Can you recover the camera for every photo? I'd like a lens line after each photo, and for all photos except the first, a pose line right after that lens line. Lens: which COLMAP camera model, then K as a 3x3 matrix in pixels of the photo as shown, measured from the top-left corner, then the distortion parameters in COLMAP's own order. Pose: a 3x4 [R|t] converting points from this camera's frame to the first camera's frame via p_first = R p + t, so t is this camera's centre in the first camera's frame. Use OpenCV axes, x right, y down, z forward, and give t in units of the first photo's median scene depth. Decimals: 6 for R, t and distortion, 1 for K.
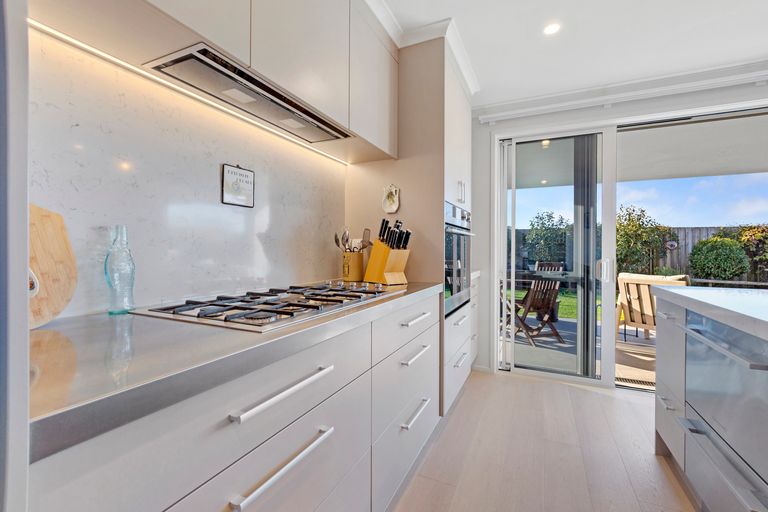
lens RADIAL K [[330.8, 0, 383.3], [0, 330.8, 258.0], [0, 0, 1]] dist [-0.001216, -0.000437]
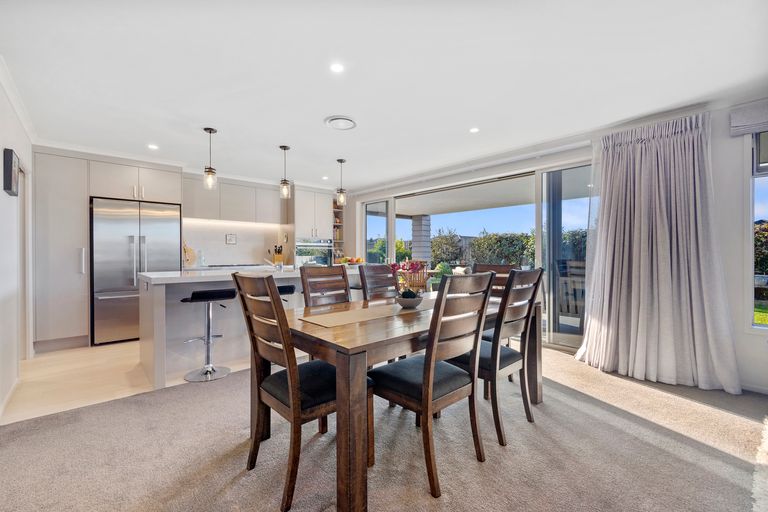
lens RADIAL K [[330.8, 0, 383.3], [0, 330.8, 258.0], [0, 0, 1]] dist [-0.001216, -0.000437]
pose [[0.923661, -0.001076, -0.383210, 1.061758], [-0.004498, 0.999897, -0.013648, 0.022674], [0.383185, 0.014330, 0.923560, -0.748817]]
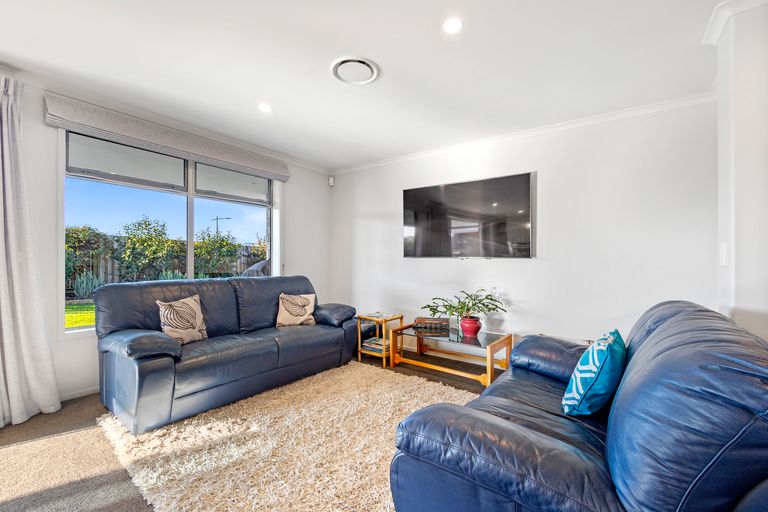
lens RADIAL K [[330.8, 0, 383.3], [0, 330.8, 258.0], [0, 0, 1]] dist [-0.001216, -0.000437]
pose [[0.179958, -0.000127, 0.983674, 0.974699], [0.015519, 0.999876, -0.002710, 0.016822], [-0.983552, 0.015754, 0.179938, -0.551967]]
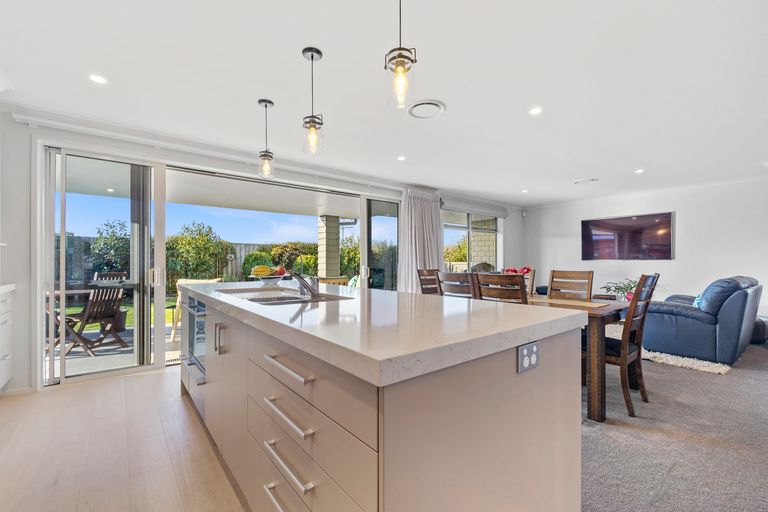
lens RADIAL K [[330.8, 0, 383.3], [0, 330.8, 258.0], [0, 0, 1]] dist [-0.001216, -0.000437]
pose [[0.433662, 0.005422, 0.901059, -0.065776], [0.024212, 0.999551, -0.017667, 0.006461], [-0.900750, 0.029478, 0.433336, -0.232751]]
